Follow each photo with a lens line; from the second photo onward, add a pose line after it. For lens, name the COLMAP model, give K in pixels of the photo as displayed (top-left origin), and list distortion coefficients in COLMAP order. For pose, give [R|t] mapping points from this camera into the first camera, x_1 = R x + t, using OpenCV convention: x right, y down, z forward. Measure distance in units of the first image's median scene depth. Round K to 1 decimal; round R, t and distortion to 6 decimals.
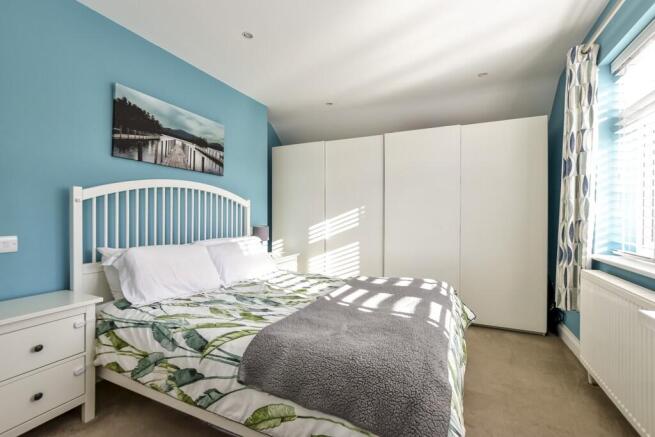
lens RADIAL K [[287.9, 0, 329.1], [0, 287.9, 217.0], [0, 0, 1]] dist [-0.001716, -0.004211]
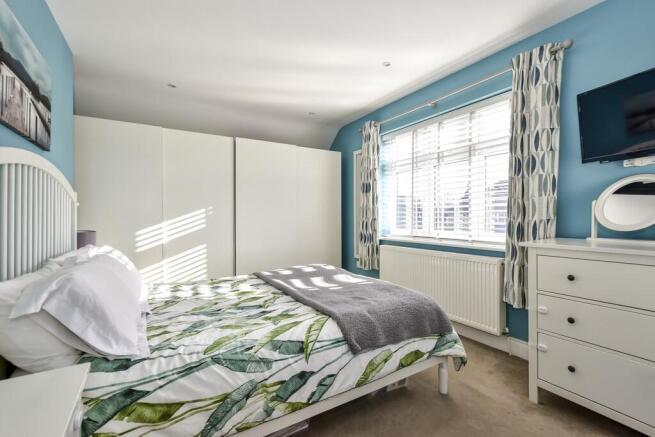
lens RADIAL K [[287.9, 0, 329.1], [0, 287.9, 217.0], [0, 0, 1]] dist [-0.001716, -0.004211]
pose [[0.551262, -0.002529, 0.834328, -0.899667], [0.006373, 0.999979, -0.001179, 0.002481], [-0.834308, 0.005967, 0.551267, 0.274992]]
